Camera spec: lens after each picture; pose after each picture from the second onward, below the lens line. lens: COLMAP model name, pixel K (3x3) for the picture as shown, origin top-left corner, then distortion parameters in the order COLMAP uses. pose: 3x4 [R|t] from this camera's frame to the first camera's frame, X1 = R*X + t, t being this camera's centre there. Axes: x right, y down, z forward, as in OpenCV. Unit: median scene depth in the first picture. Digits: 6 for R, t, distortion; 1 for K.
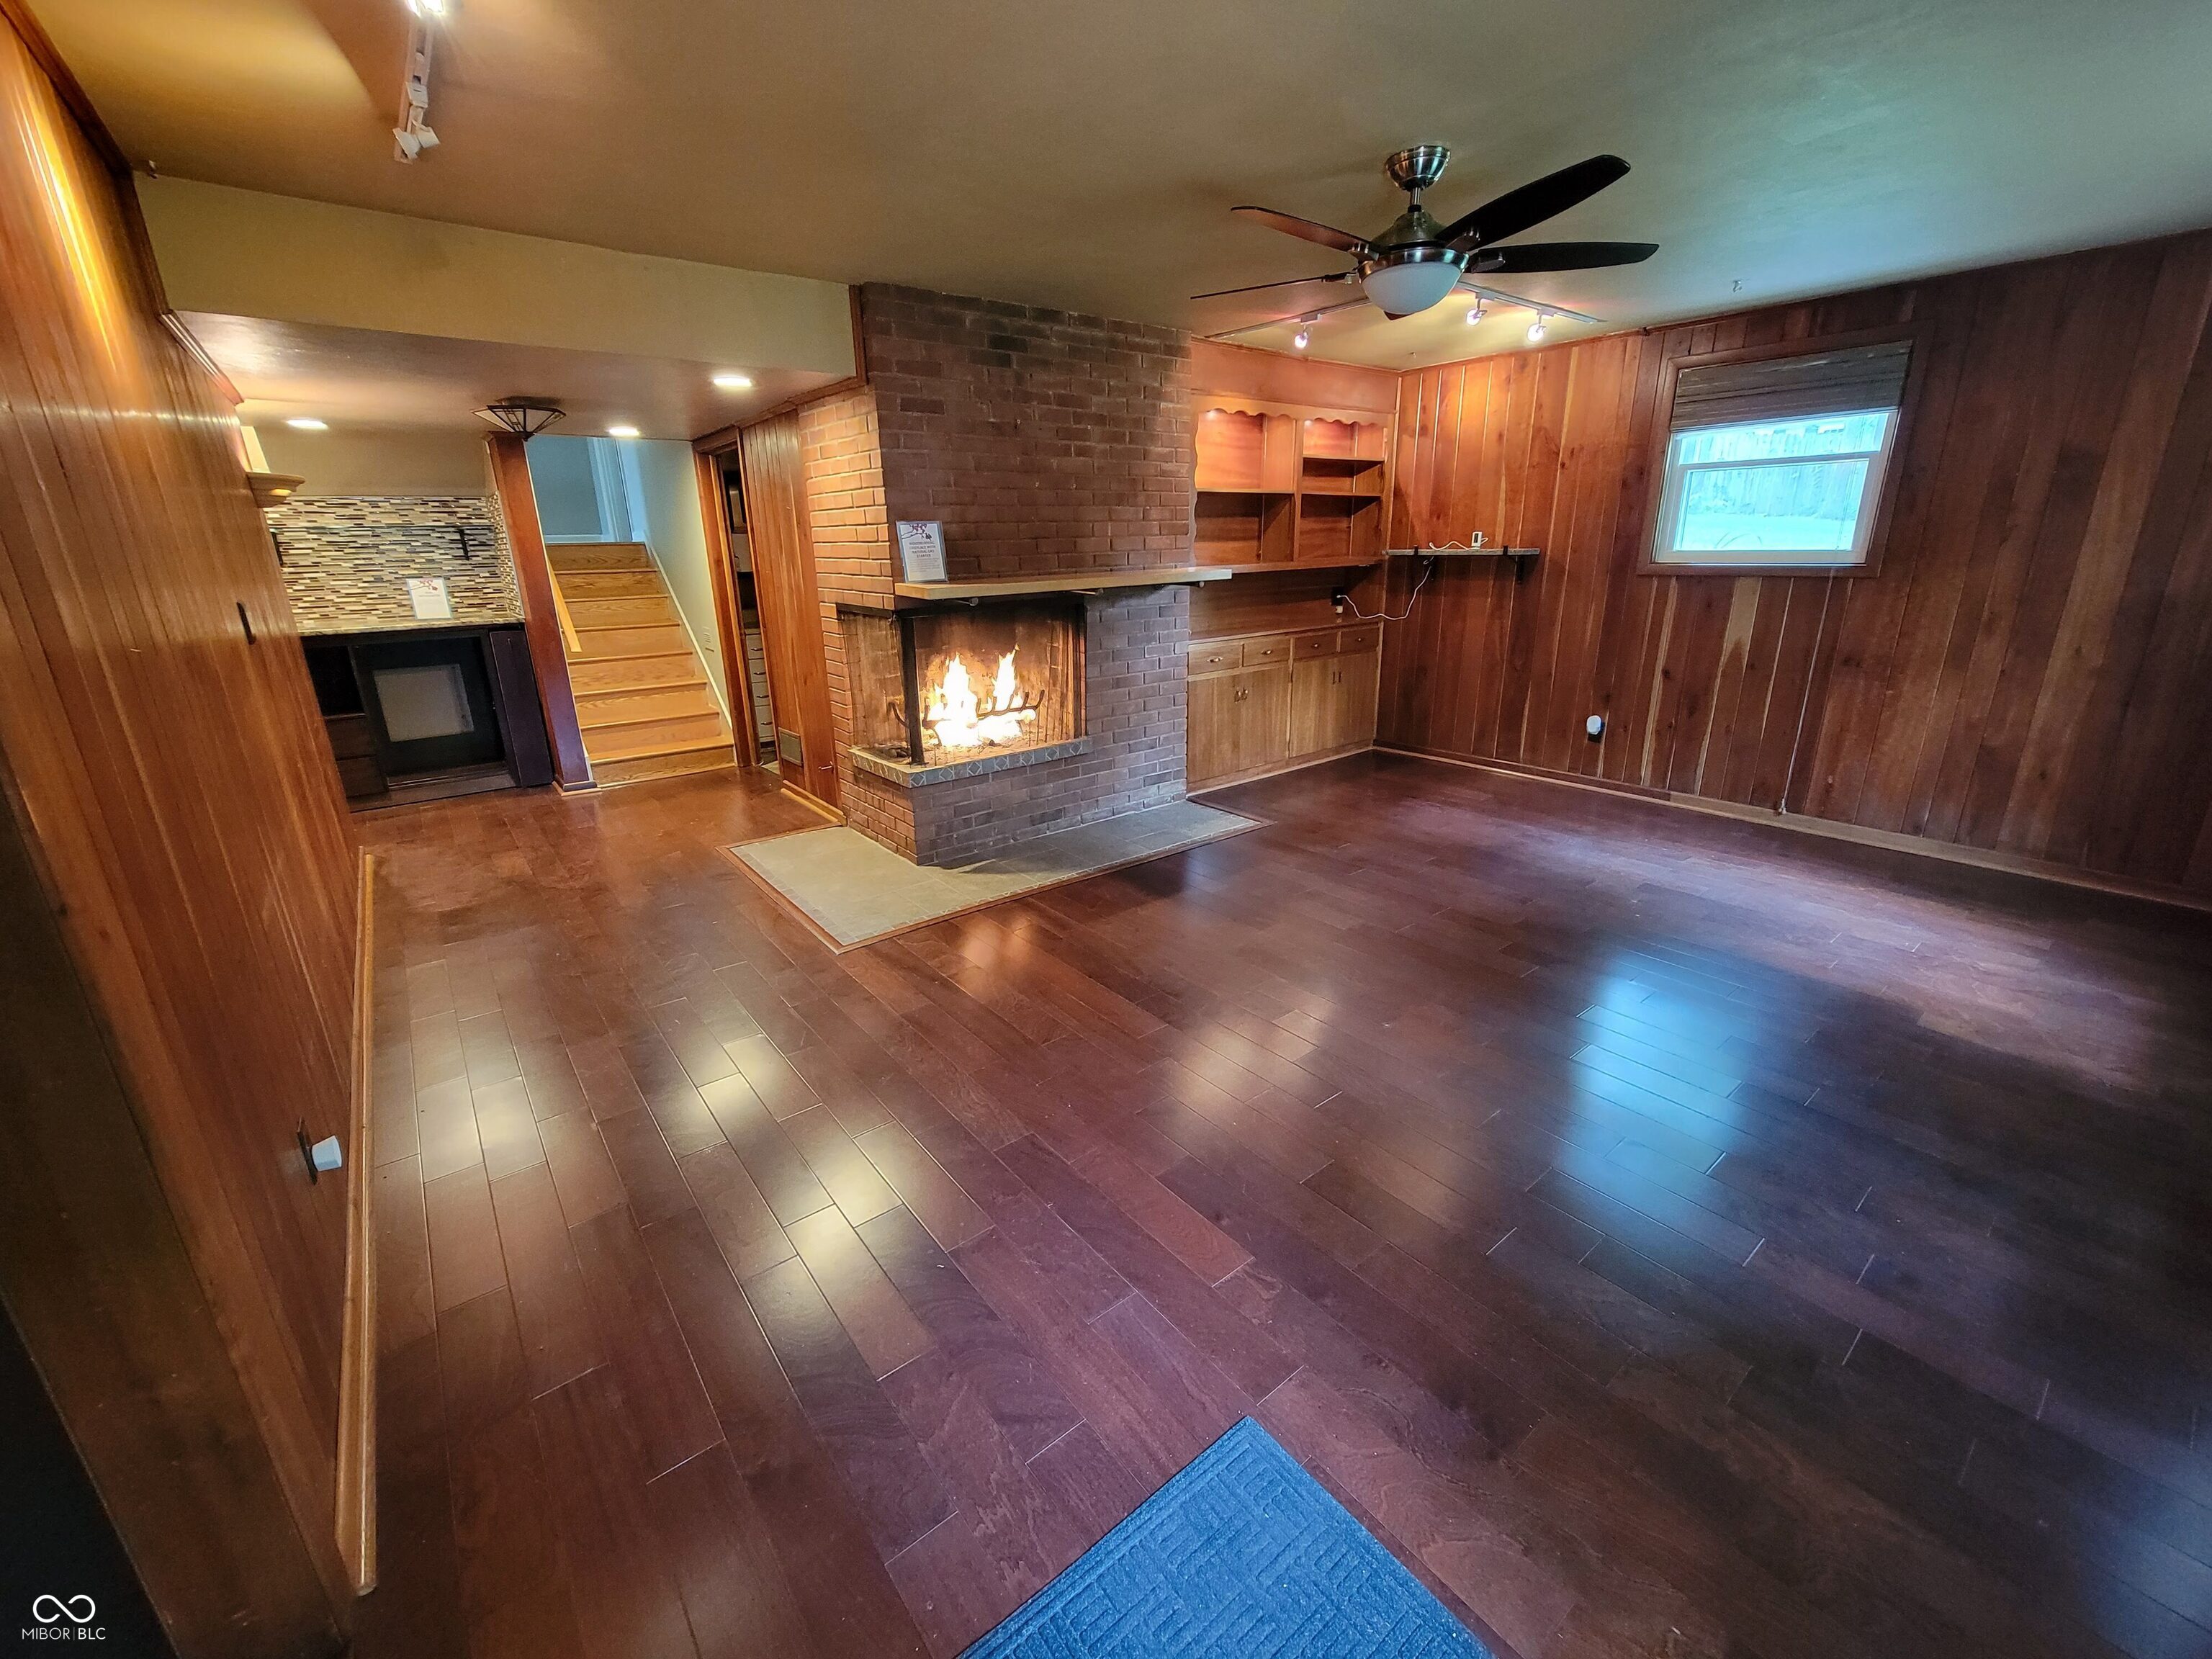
lens RADIAL K [[902.9, 0, 1100.4], [0, 902.9, 825.2], [0, 0, 1]] dist [0.001241, 0.000999]
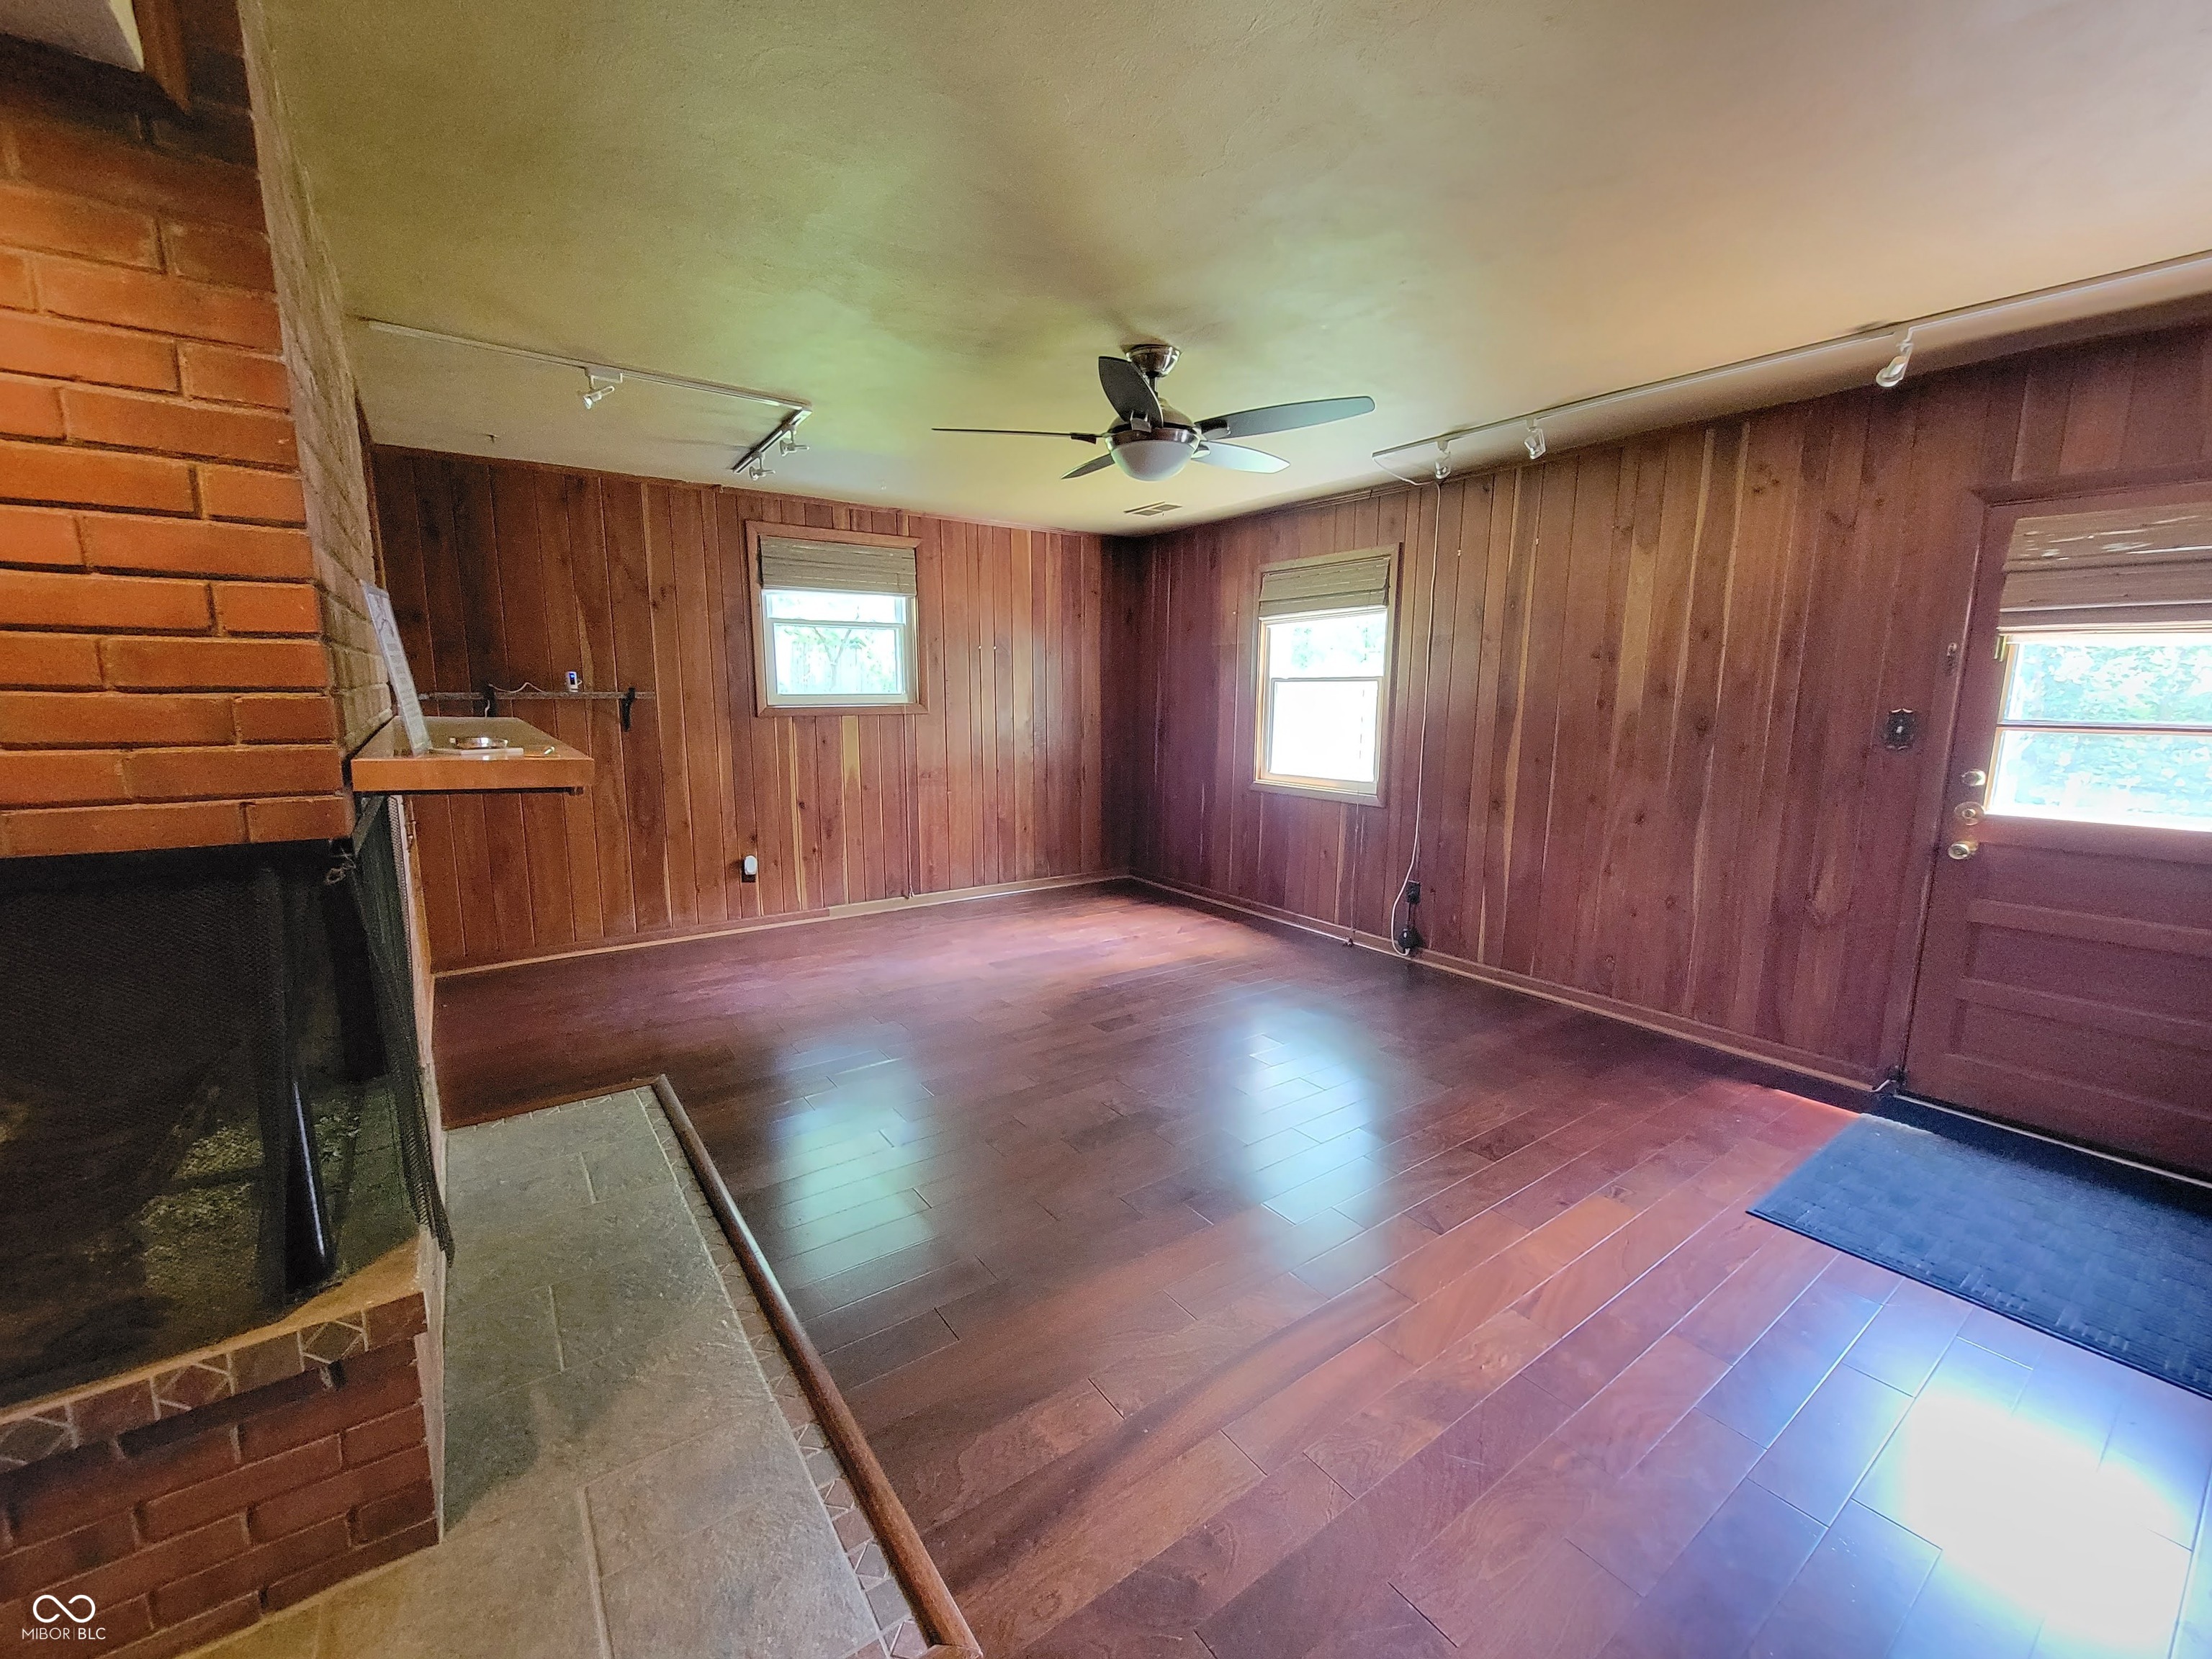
lens RADIAL K [[906.9, 0, 1107.3], [0, 906.9, 838.3], [0, 0, 1]] dist [-0.001594, -0.000107]
pose [[0.037313, -0.146770, 0.988467, -0.473686], [0.298423, 0.945656, 0.129149, -0.173612], [-0.953704, 0.290162, 0.079084, 0.626302]]
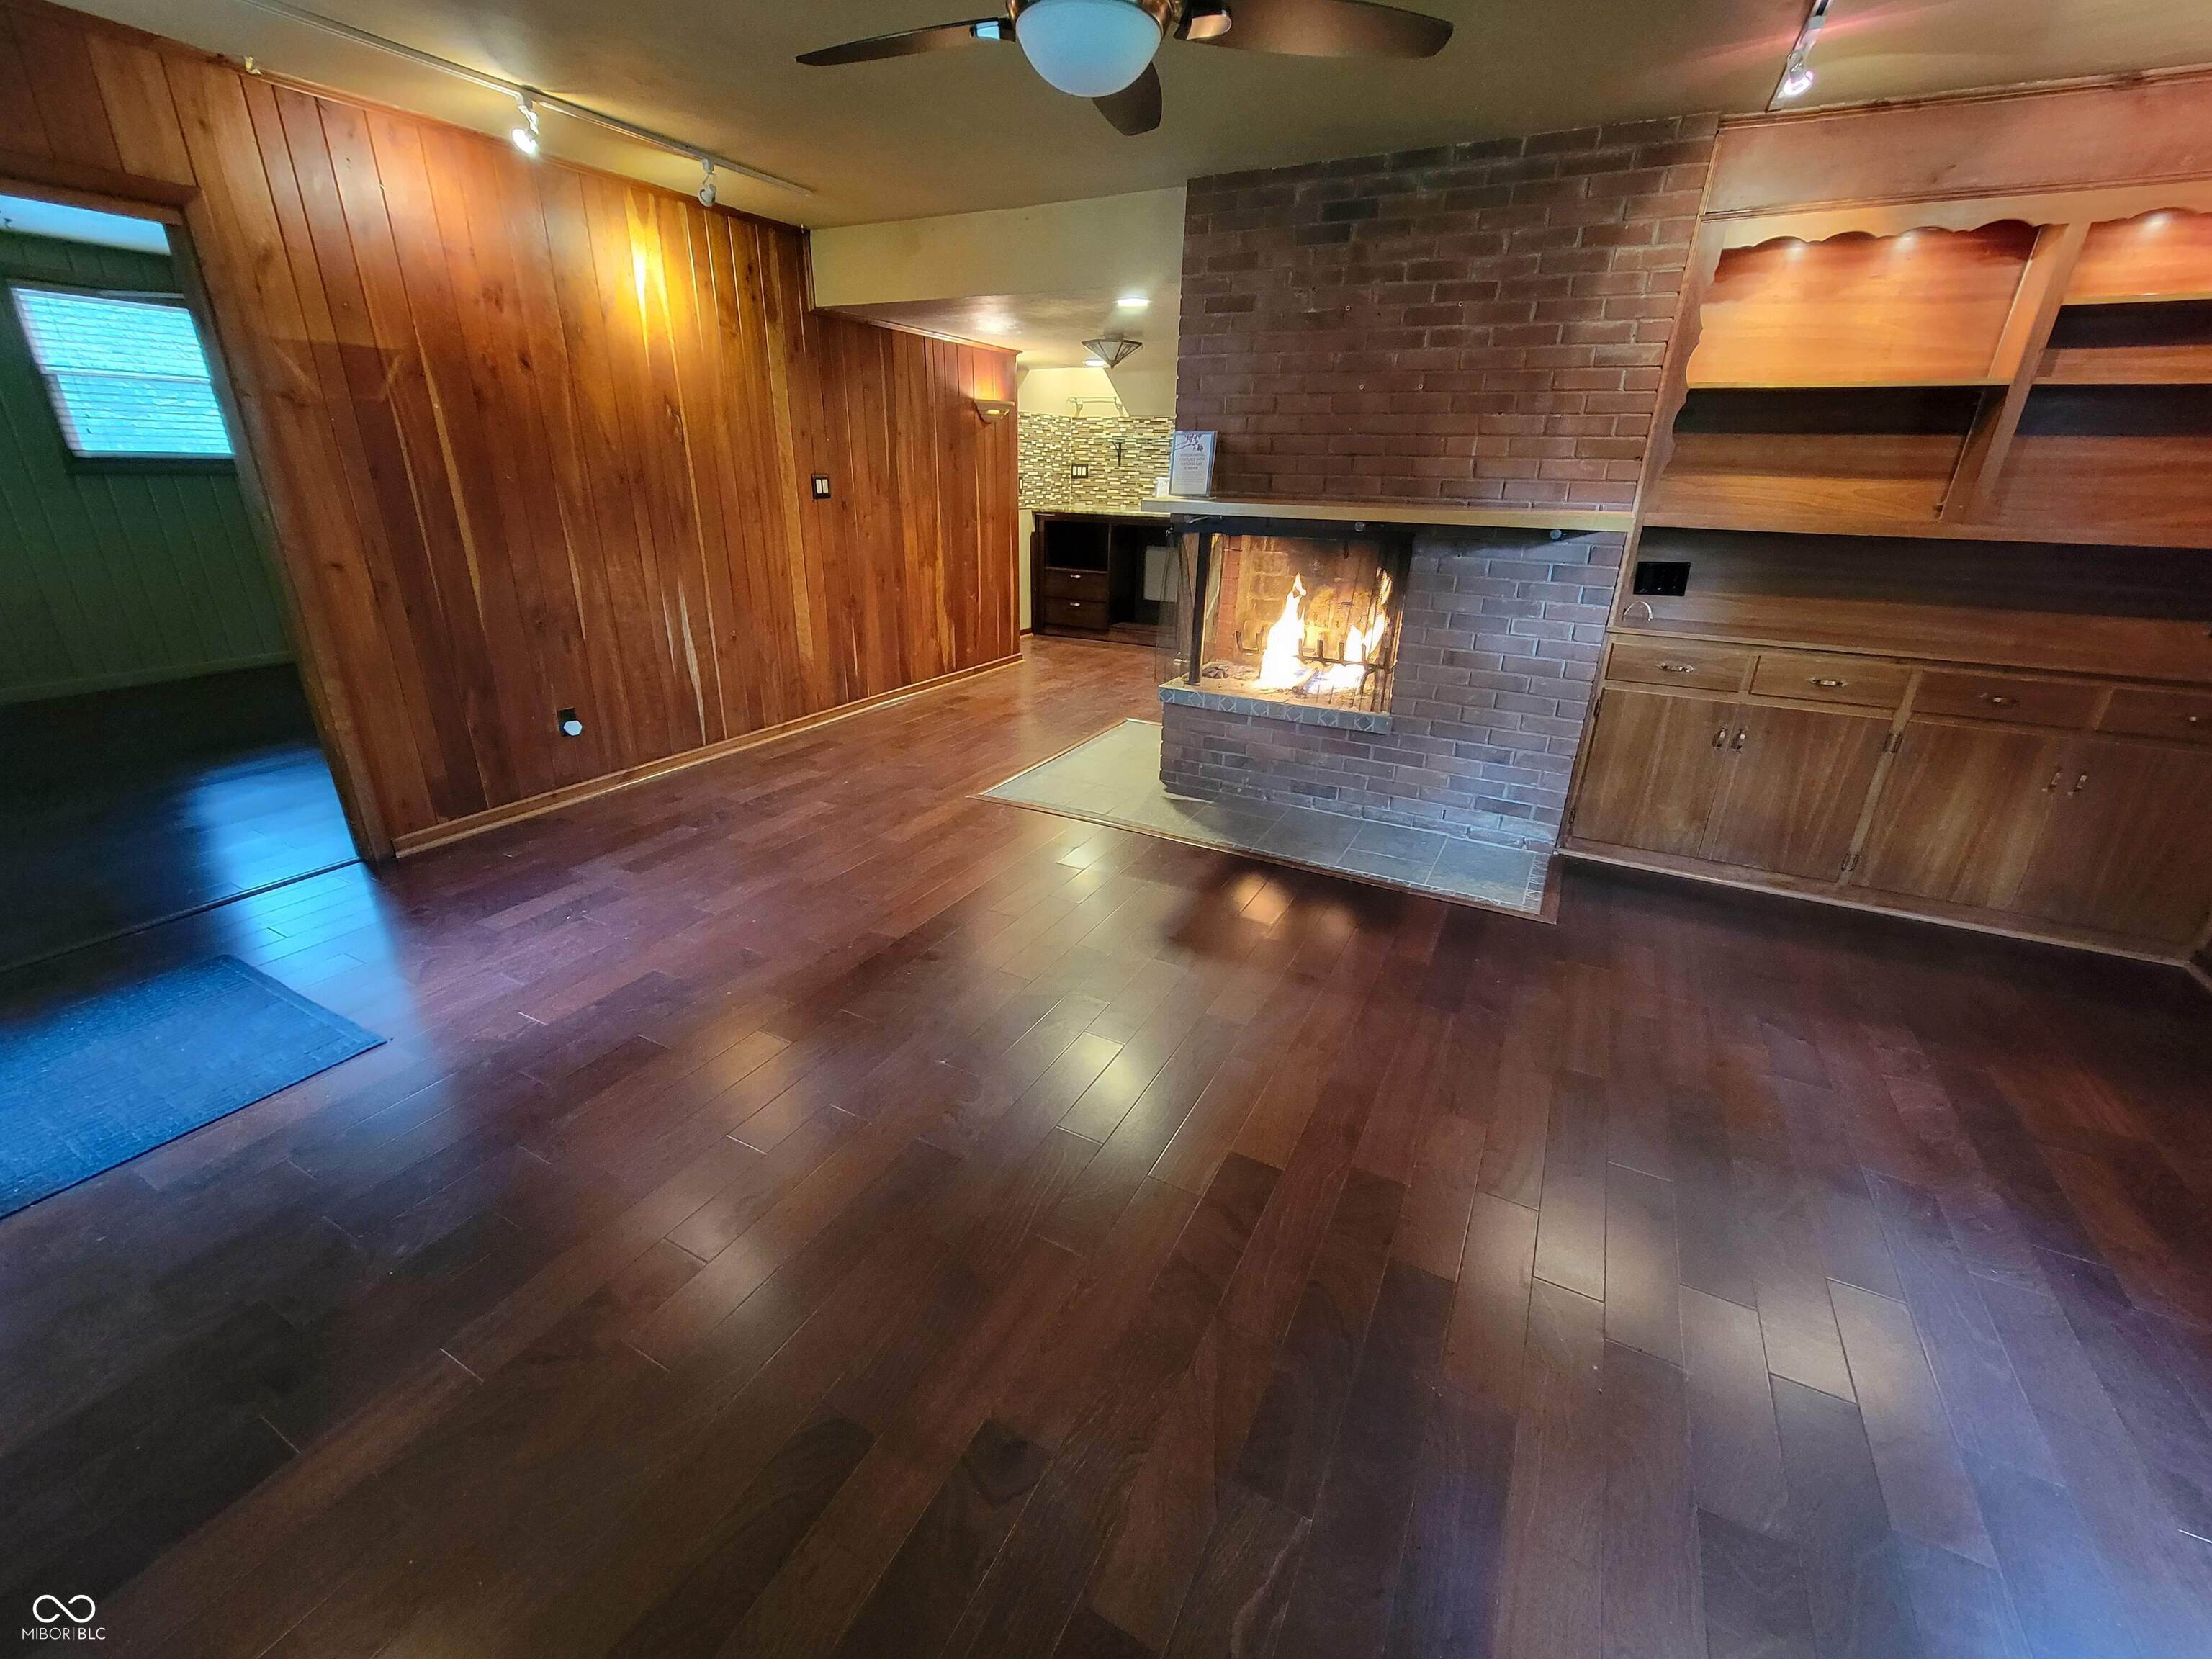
lens RADIAL K [[902.9, 0, 1099.7], [0, 902.9, 818.6], [0, 0, 1]] dist [0.001241, 0.000999]
pose [[0.404287, 0.362327, -0.839804, 0.612781], [-0.307355, 0.918612, 0.248365, -0.139651], [0.861443, 0.157707, 0.482746, 0.433915]]
